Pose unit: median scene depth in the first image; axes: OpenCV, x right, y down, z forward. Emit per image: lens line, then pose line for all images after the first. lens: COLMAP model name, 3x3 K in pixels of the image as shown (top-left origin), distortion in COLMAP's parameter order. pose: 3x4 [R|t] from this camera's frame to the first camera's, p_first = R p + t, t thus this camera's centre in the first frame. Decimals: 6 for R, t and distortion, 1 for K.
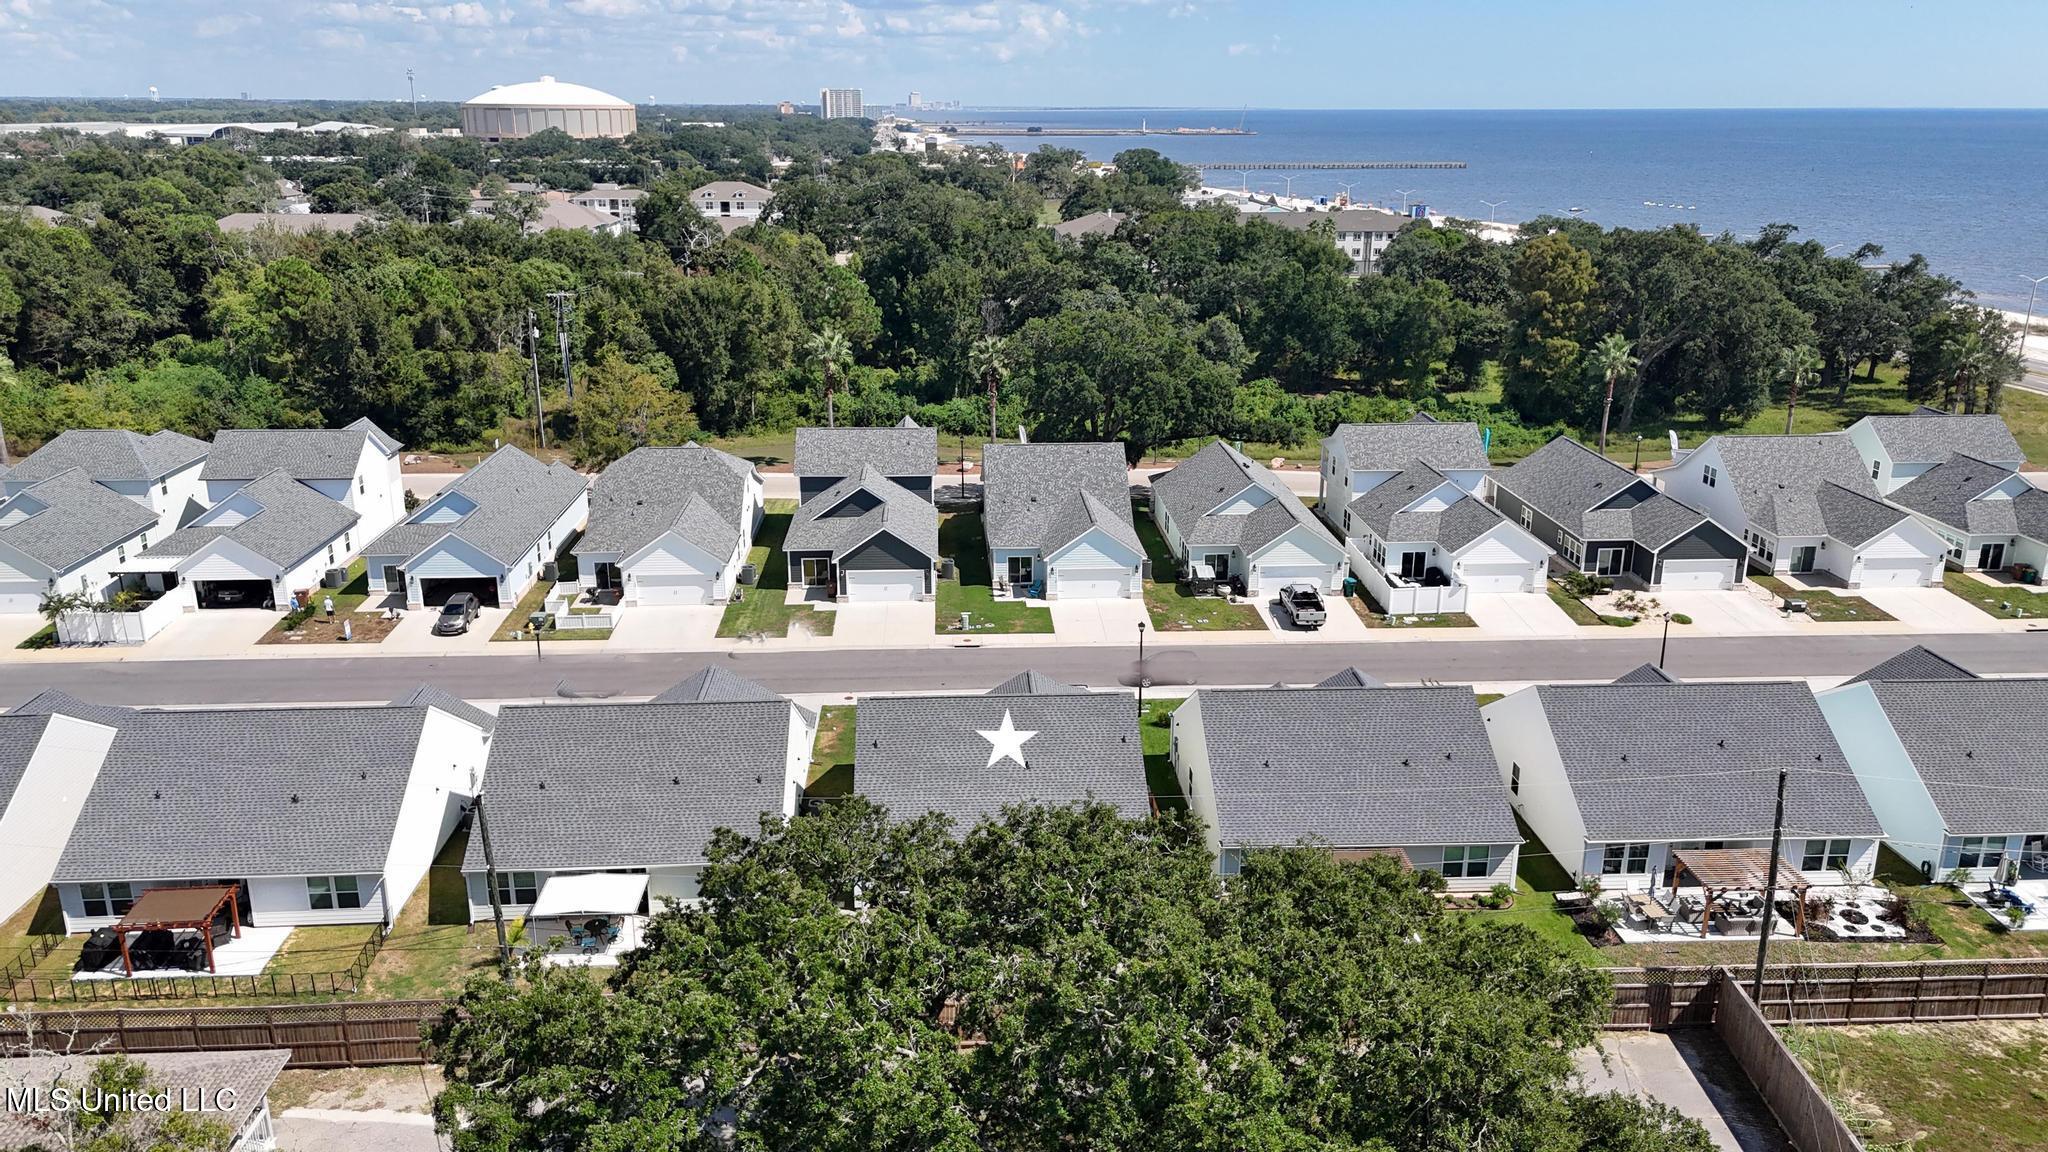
lens RADIAL K [[1466.4, 0, 1024.0], [0, 1466.4, 576.0], [0, 0, 1]] dist [0.050557, -0.053561]
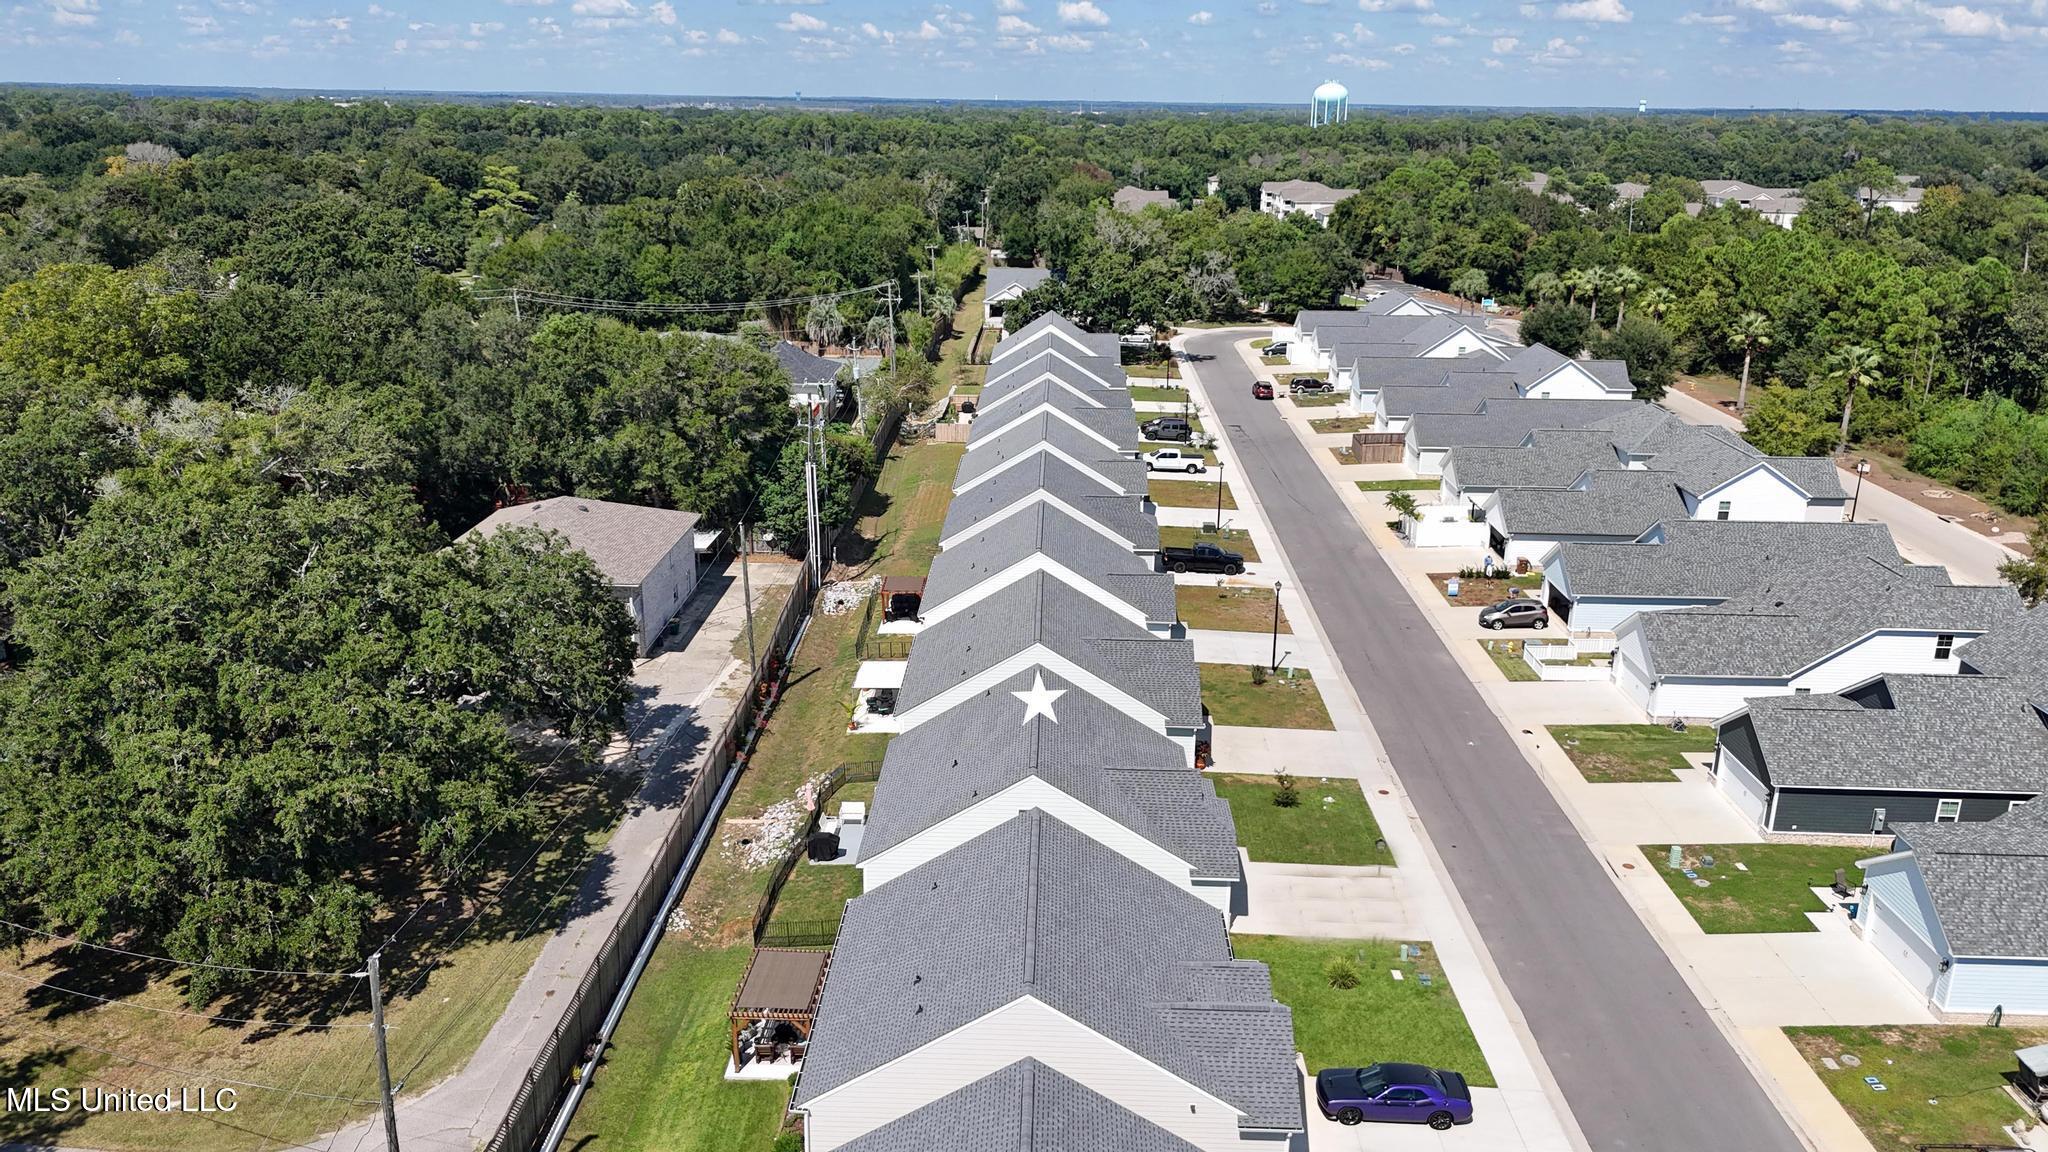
lens RADIAL K [[1466.4, 0, 1024.0], [0, 1466.4, 576.0], [0, 0, 1]] dist [0.050557, -0.053561]
pose [[-0.077685, 0.293720, -0.952730, 0.581406], [-0.310651, 0.900912, 0.303075, -0.194406], [0.947344, 0.319511, 0.021257, 0.619228]]
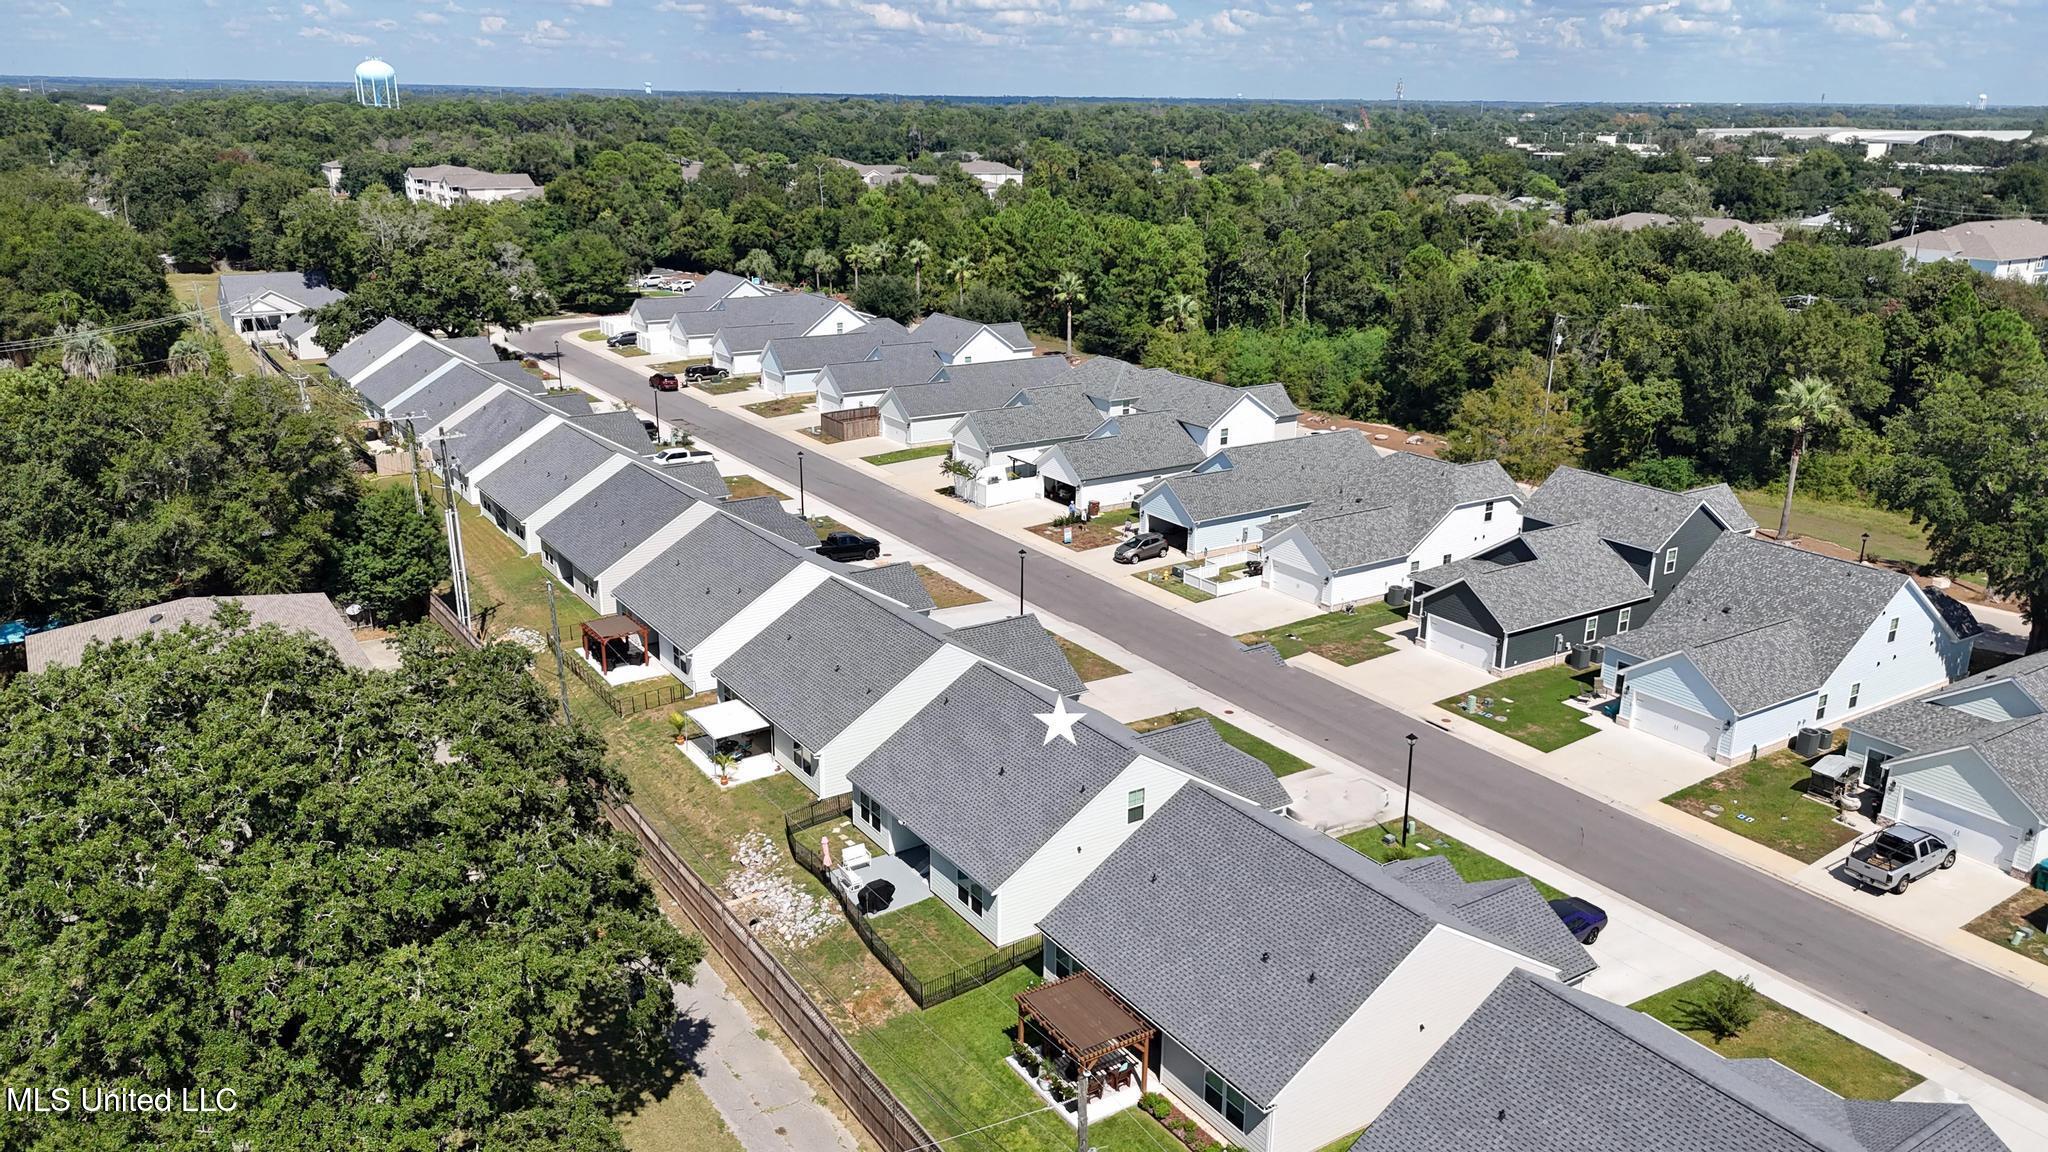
lens RADIAL K [[1466.4, 0, 1024.0], [0, 1466.4, 576.0], [0, 0, 1]] dist [0.050557, -0.053561]
pose [[0.500065, 0.264284, -0.824675, 0.495775], [-0.267655, 0.952836, 0.143055, -0.088601], [0.823587, 0.149191, 0.547217, 0.285204]]
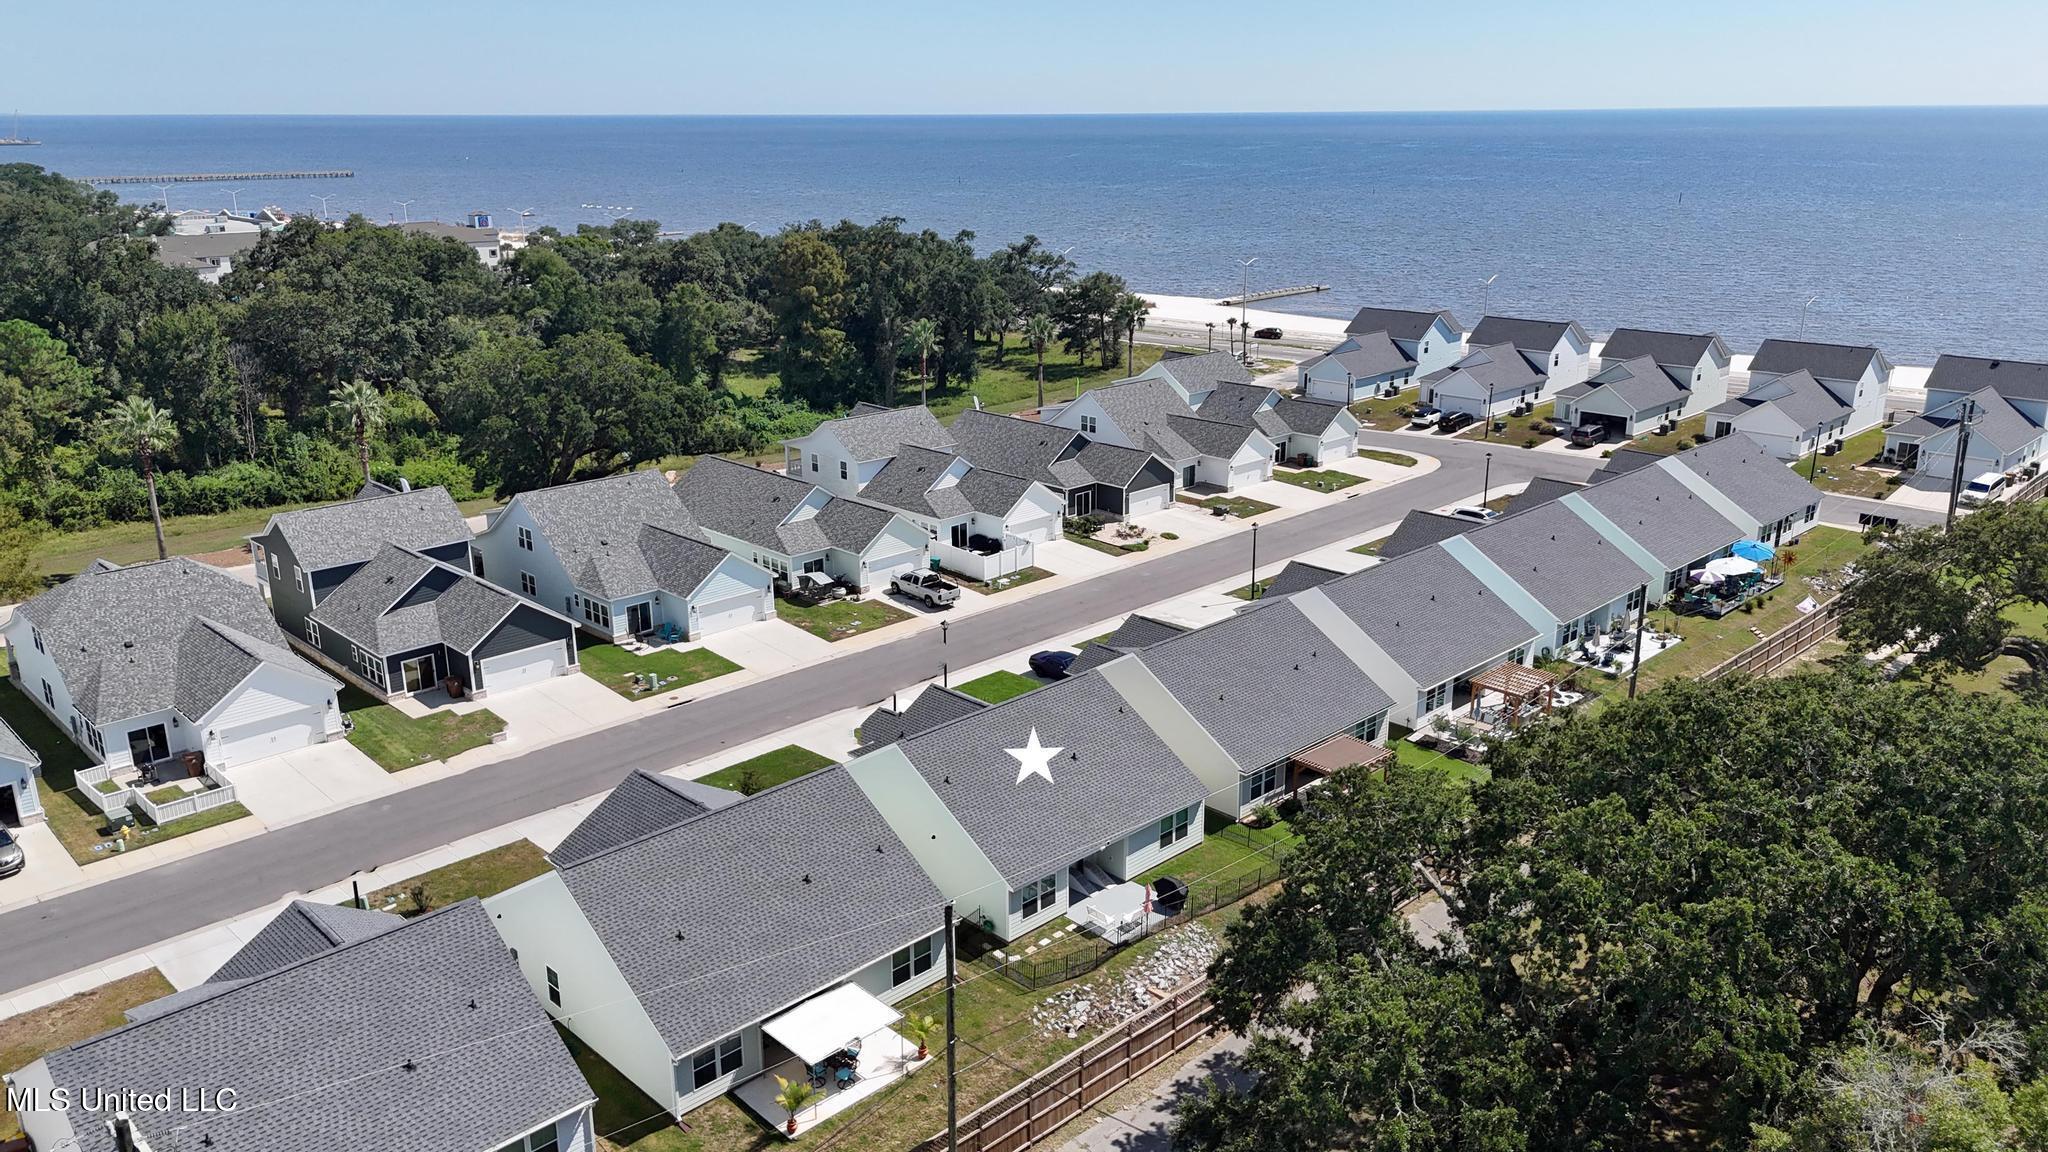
lens RADIAL K [[1466.4, 0, 1024.0], [0, 1466.4, 576.0], [0, 0, 1]] dist [0.050557, -0.053561]
pose [[0.754417, -0.200175, 0.625128, -0.402825], [0.202748, 0.976858, 0.068124, -0.045301], [-0.624299, 0.075349, 0.777543, 0.136229]]
